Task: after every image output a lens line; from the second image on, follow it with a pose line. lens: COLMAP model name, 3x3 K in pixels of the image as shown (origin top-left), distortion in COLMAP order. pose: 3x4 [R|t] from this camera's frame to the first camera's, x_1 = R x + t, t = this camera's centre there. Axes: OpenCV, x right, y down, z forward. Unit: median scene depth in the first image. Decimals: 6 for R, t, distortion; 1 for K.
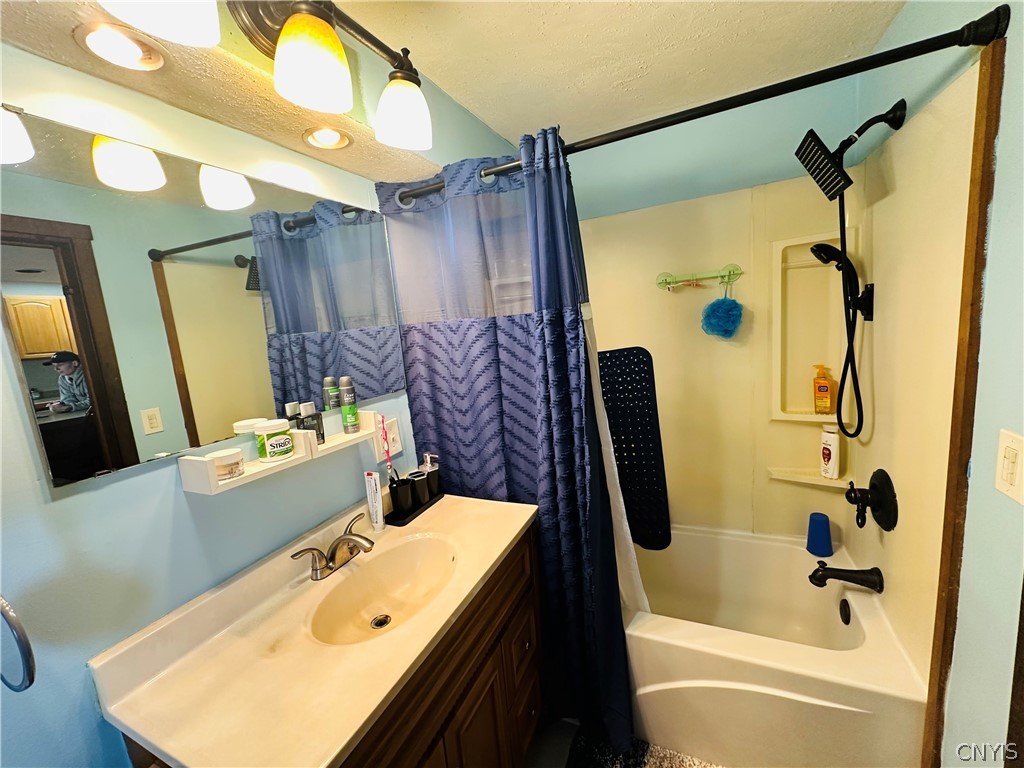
lens RADIAL K [[406.8, 0, 512.0], [0, 406.8, 384.0], [0, 0, 1]] dist [-0.000533, 0.000402]
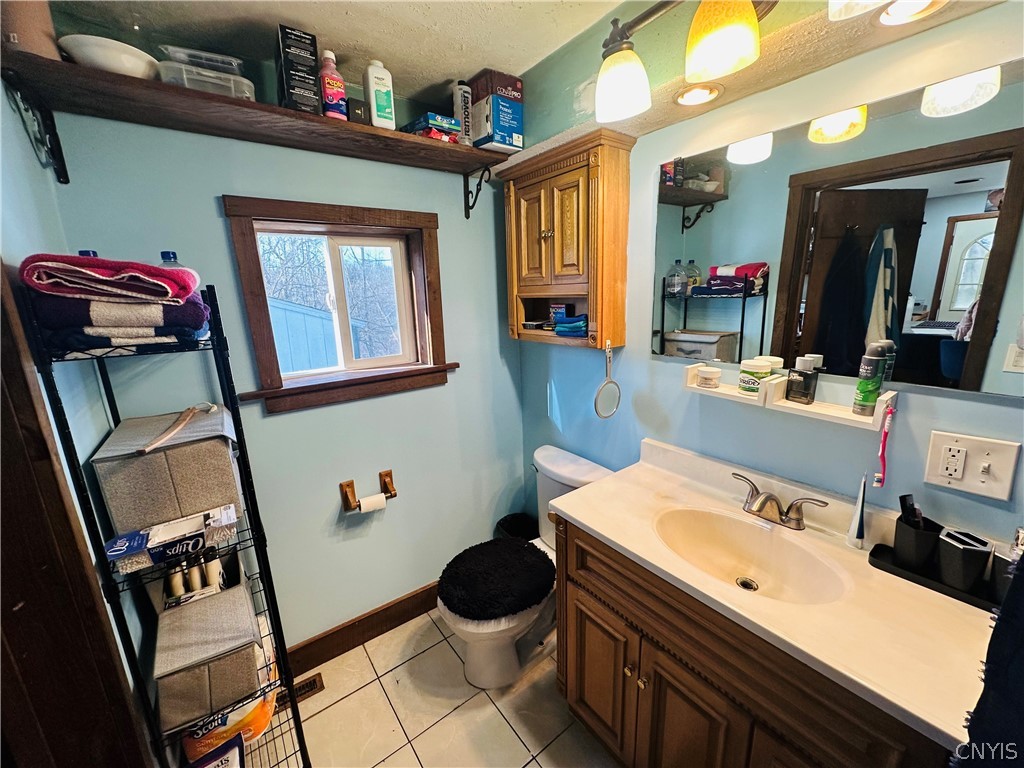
lens RADIAL K [[406.8, 0, 512.0], [0, 406.8, 384.0], [0, 0, 1]] dist [-0.000533, 0.000402]
pose [[-0.466196, 0.300230, -0.832180, 0.630814], [-0.059633, 0.927851, 0.368153, -0.205654], [0.882669, 0.221257, -0.414657, 0.795702]]
